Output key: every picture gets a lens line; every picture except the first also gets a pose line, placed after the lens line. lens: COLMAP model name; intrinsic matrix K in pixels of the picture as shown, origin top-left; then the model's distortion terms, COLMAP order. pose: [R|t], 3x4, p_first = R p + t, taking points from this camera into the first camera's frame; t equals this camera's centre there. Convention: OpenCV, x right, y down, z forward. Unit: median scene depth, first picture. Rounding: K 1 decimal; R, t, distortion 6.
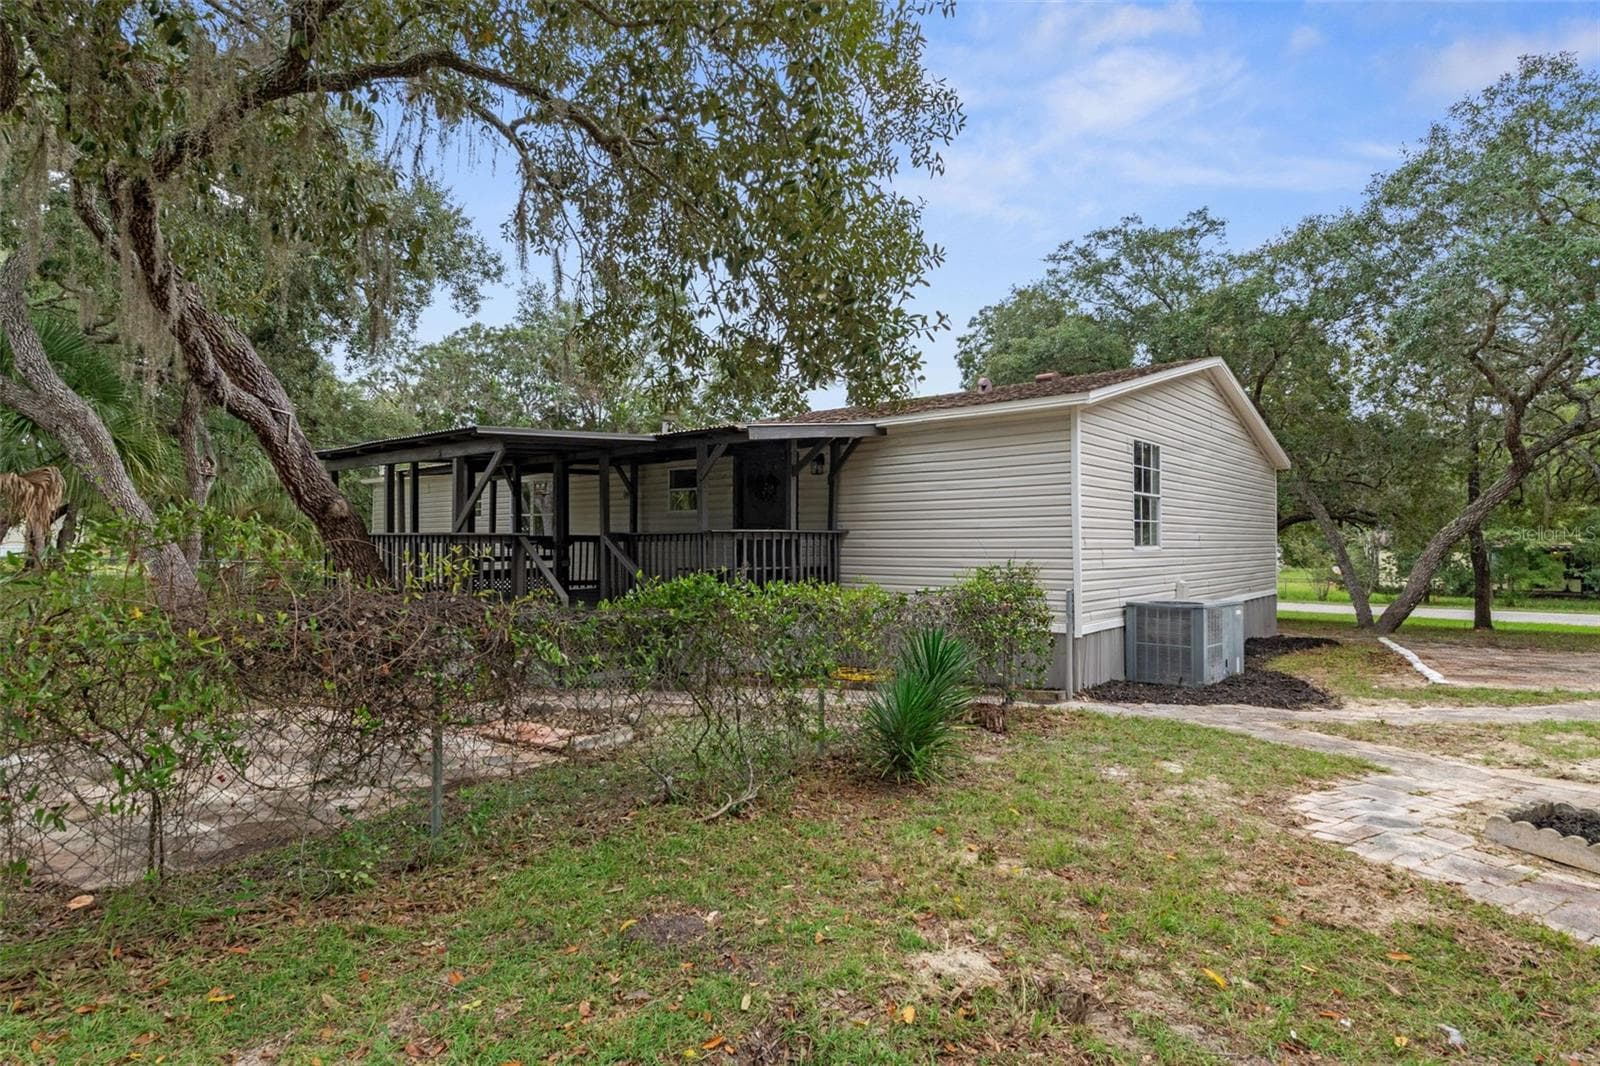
lens RADIAL K [[859.3, 0, 846.0], [0, 859.3, 539.2], [0, 0, 1]] dist [0.001609, 0.000263]
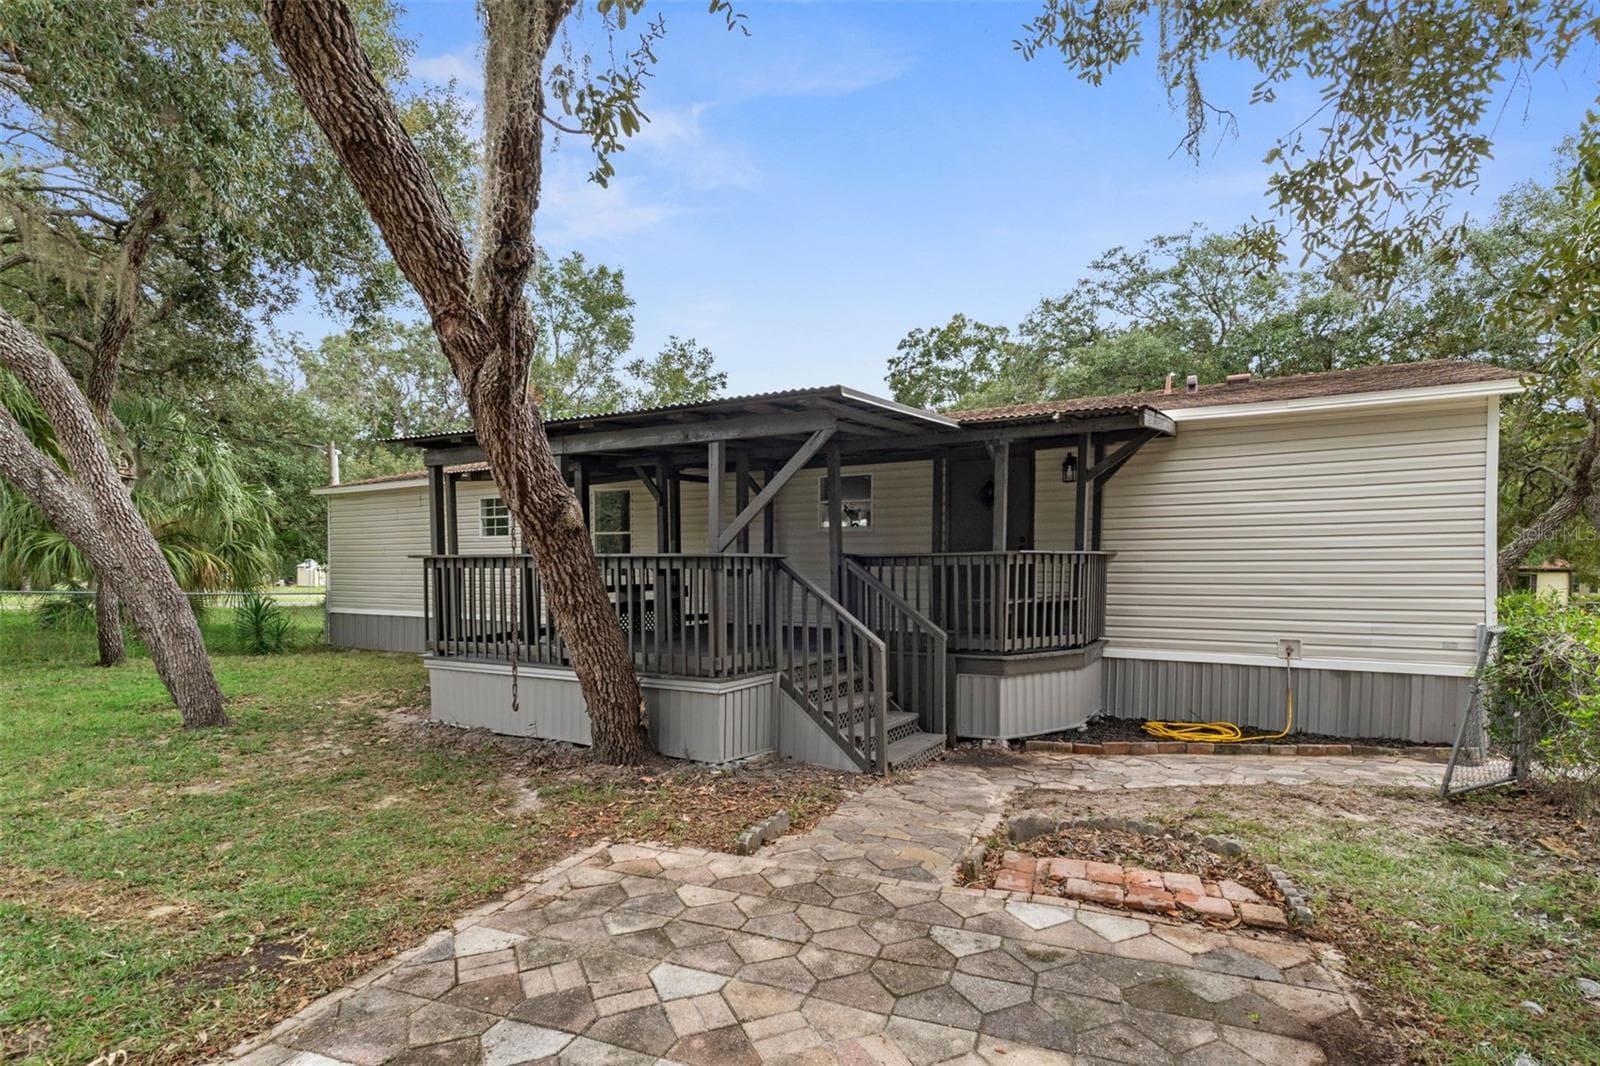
lens RADIAL K [[816.9, 0, 799.3], [0, 816.9, 581.3], [0, 0, 1]] dist [0.000790, 0.000125]
pose [[0.985747, -0.003814, 0.168194, -0.260702], [0.000450, 0.999799, 0.020032, 0.000548], [-0.168237, -0.019670, 0.985550, 0.188891]]
